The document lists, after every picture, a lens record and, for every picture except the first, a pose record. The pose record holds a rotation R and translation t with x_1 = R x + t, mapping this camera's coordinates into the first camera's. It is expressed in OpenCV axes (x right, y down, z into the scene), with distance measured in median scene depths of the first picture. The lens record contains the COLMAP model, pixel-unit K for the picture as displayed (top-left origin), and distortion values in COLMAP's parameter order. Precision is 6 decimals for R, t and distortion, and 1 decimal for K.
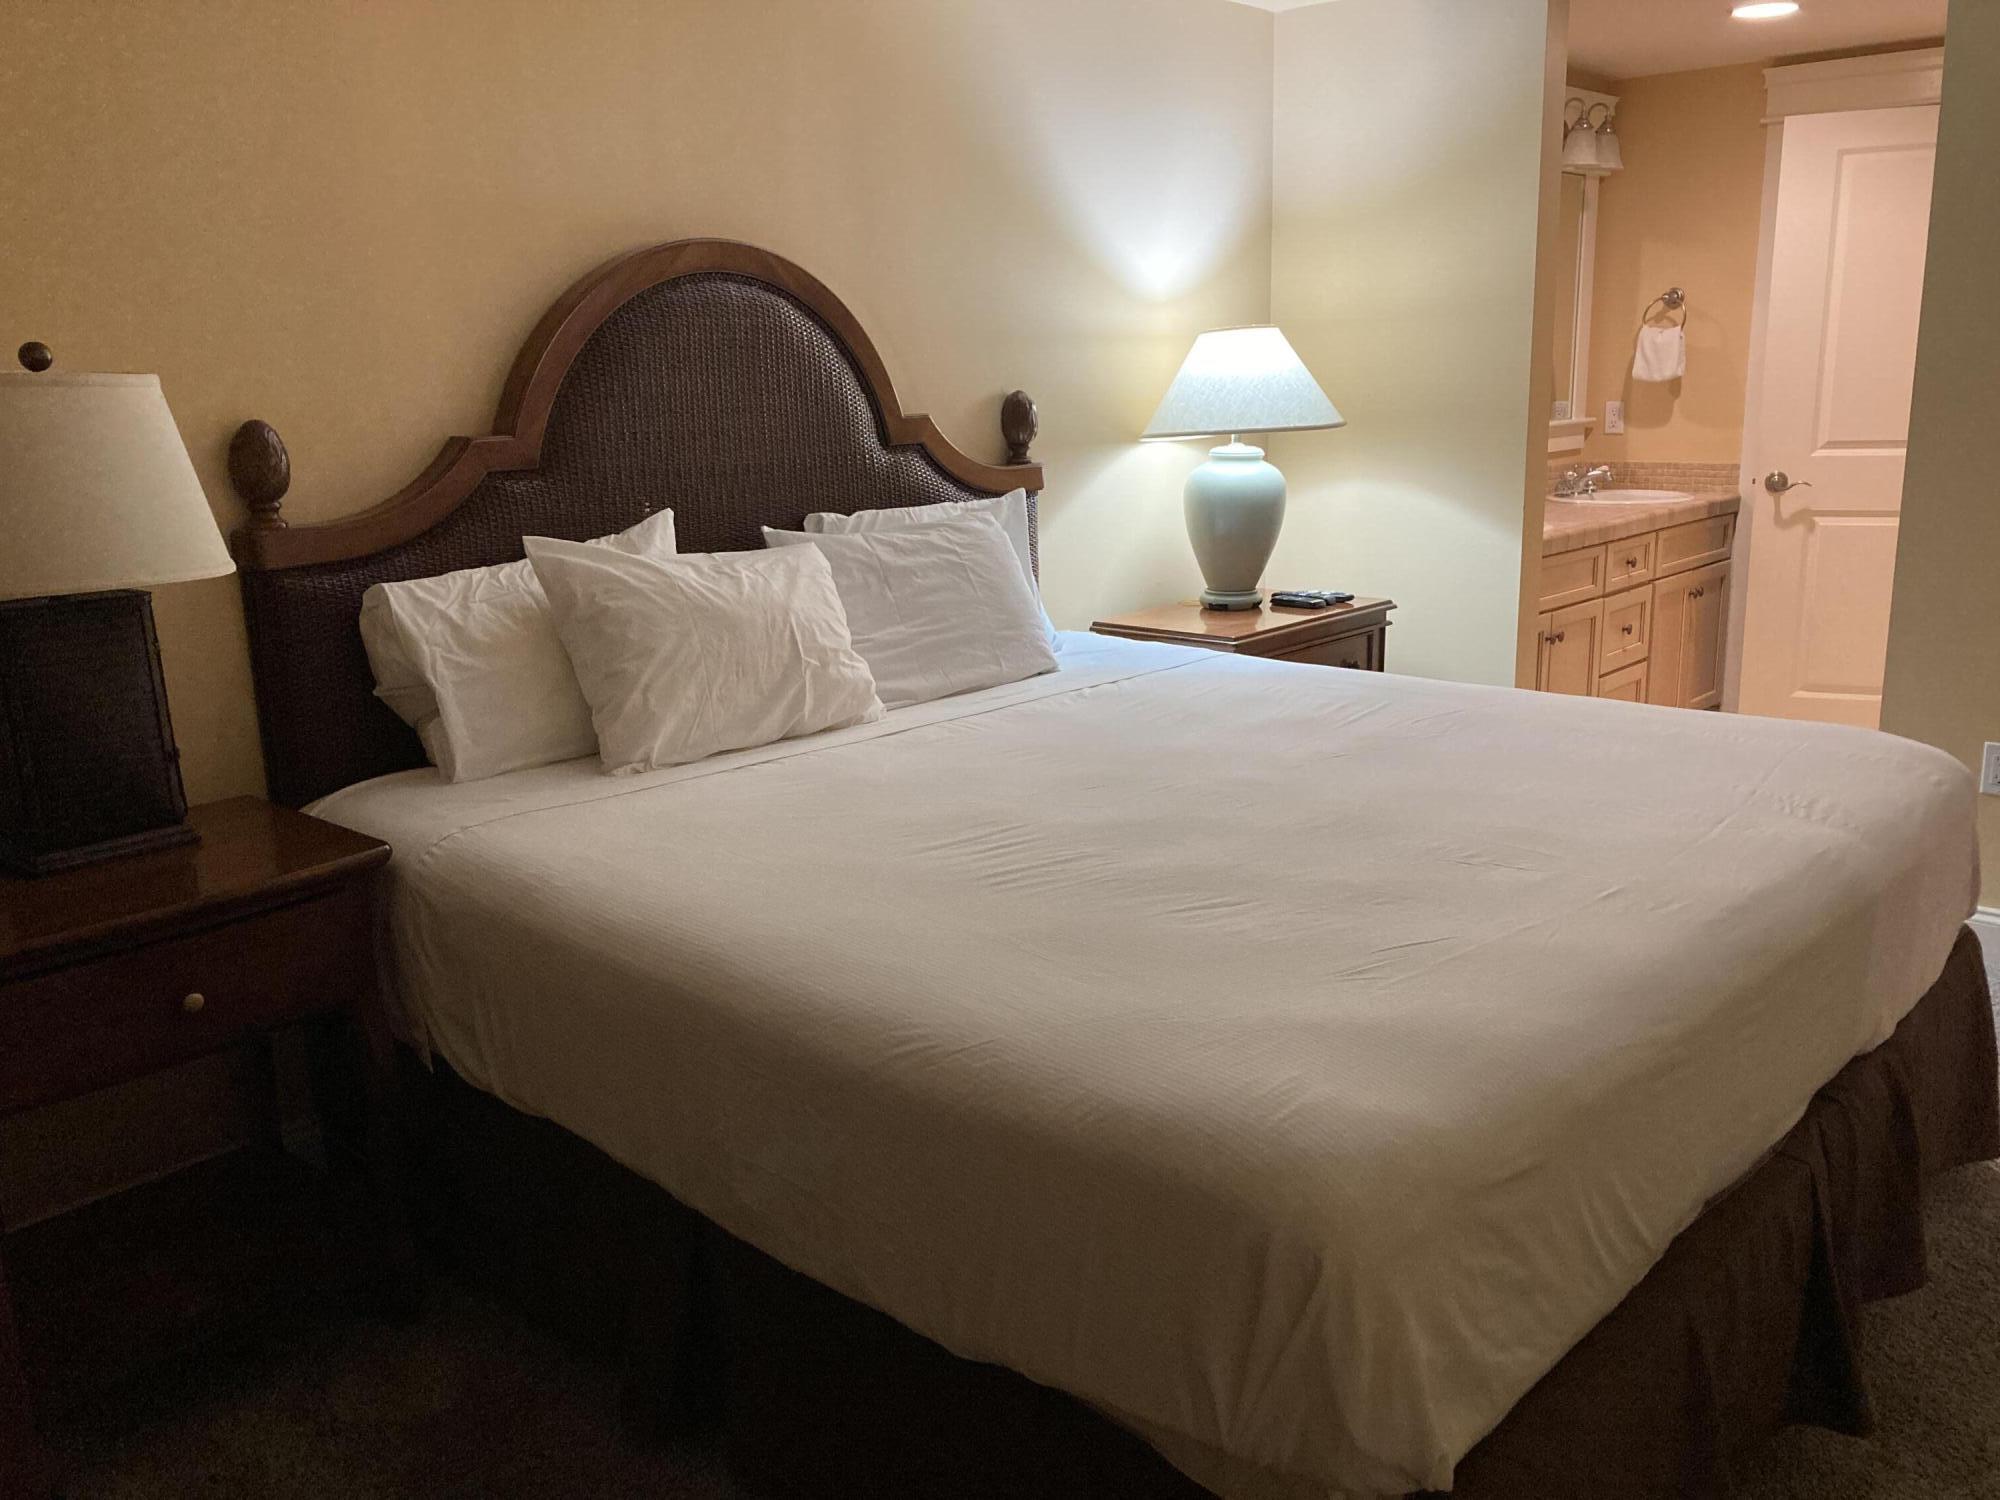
lens RADIAL K [[1661.6, 0, 1000.0], [0, 1661.6, 750.0], [0, 0, 1]] dist [-0.010654, -0.006206]
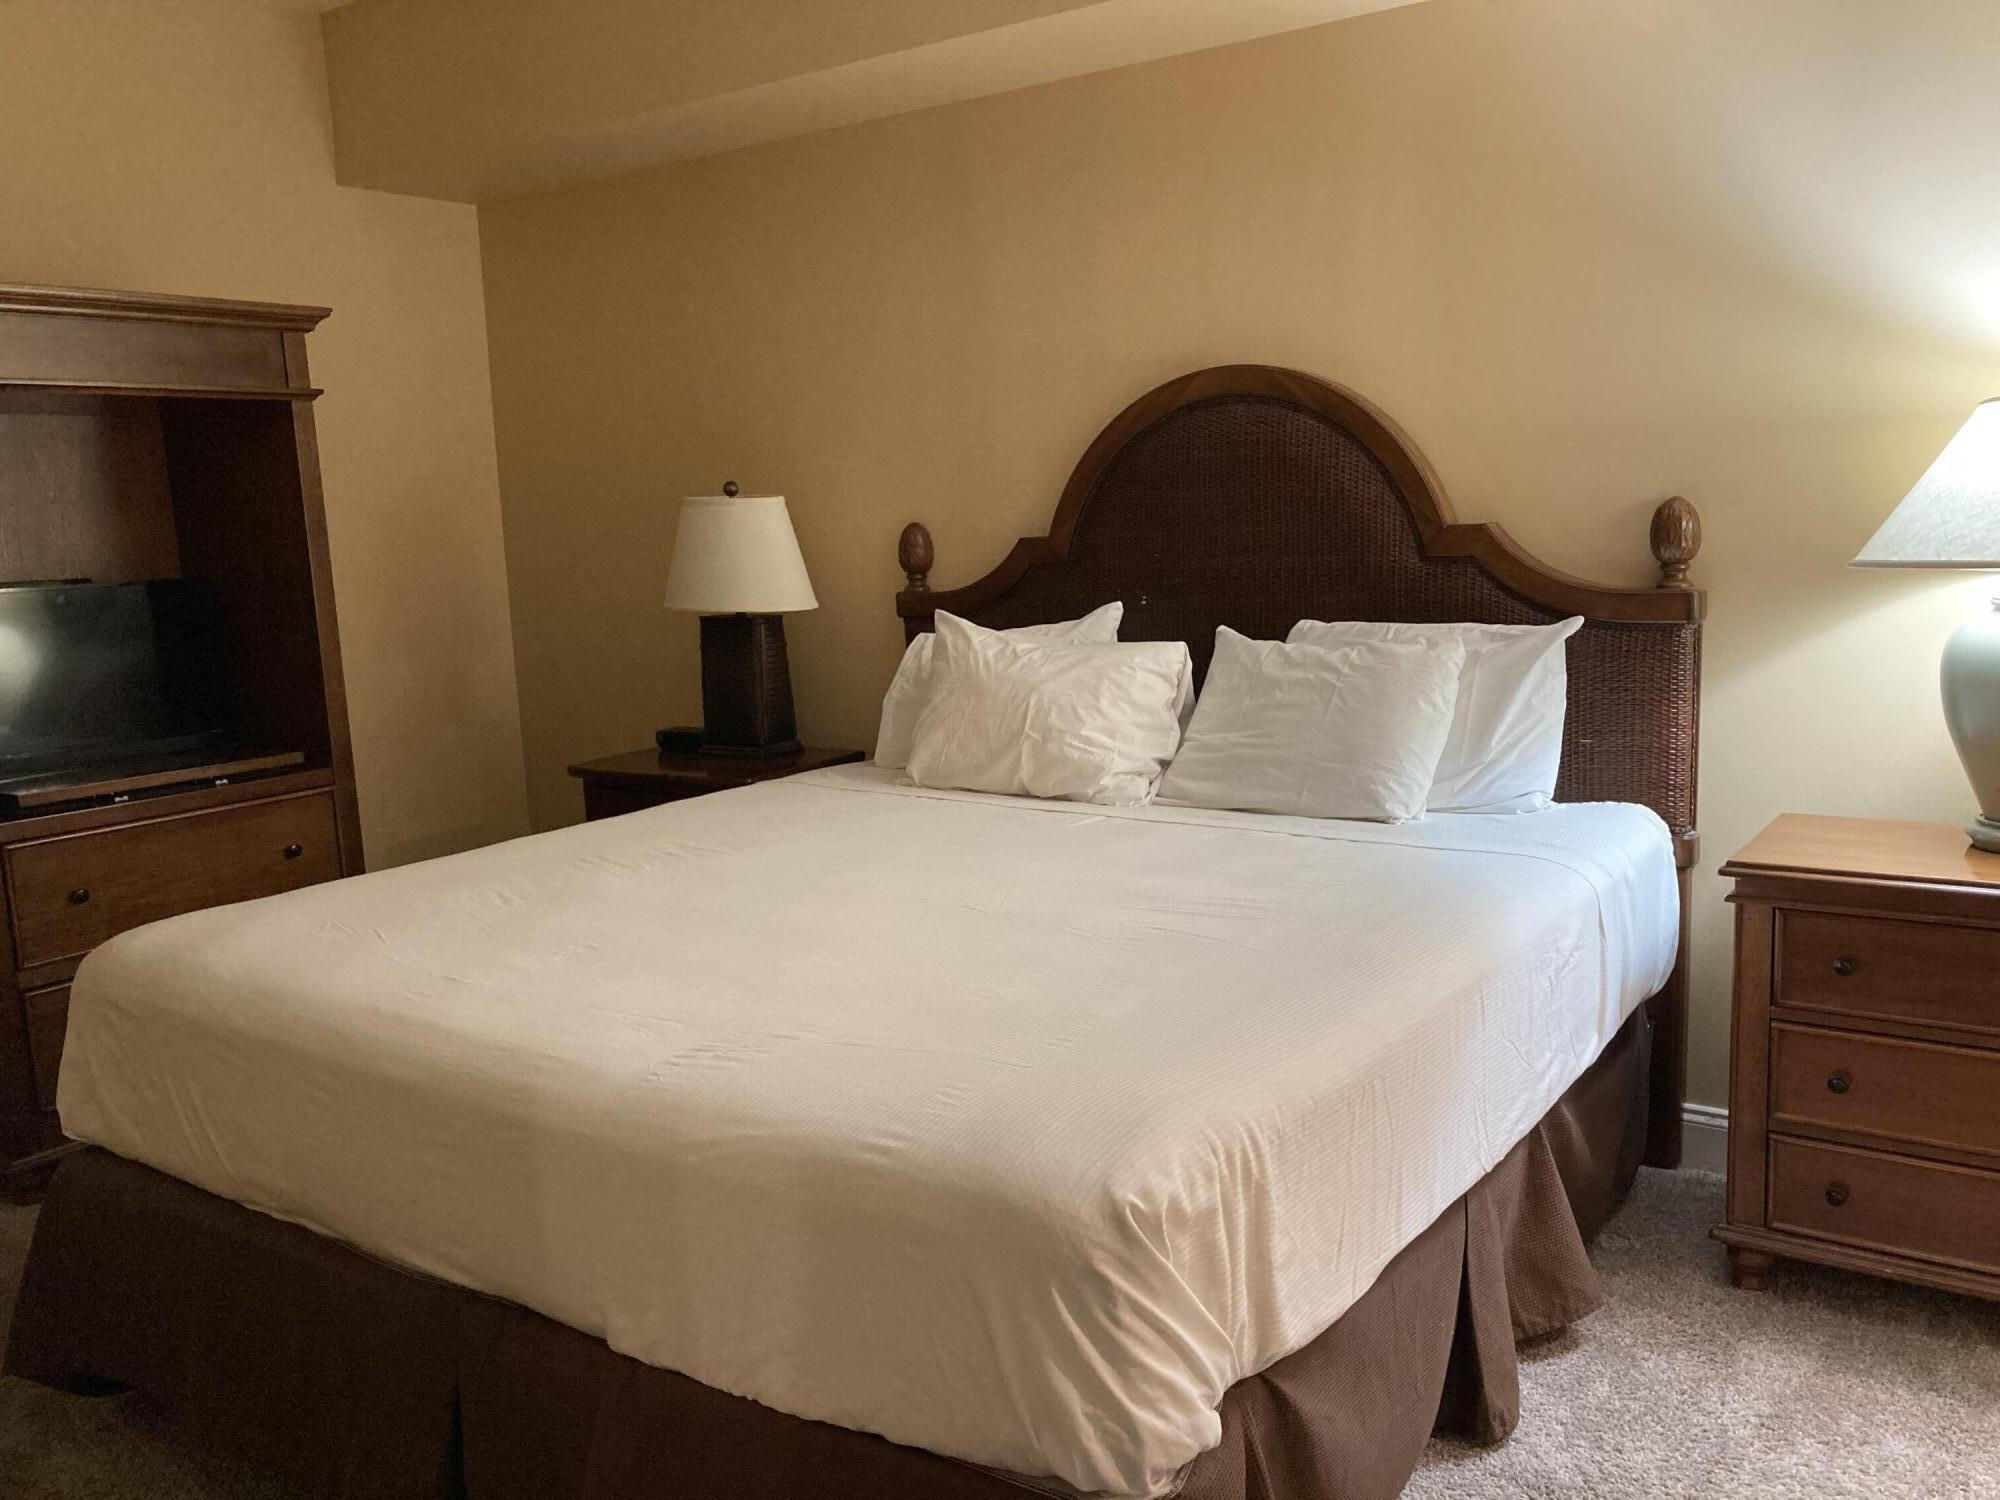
lens RADIAL K [[1631.1, 0, 1000.0], [0, 1631.1, 750.0], [0, 0, 1]] dist [0.096953, -0.001205]
pose [[0.111138, 0.160074, -0.980829, 0.494025], [-0.189866, 0.972184, 0.137149, -0.095301], [0.975499, 0.170983, 0.138439, 0.394199]]
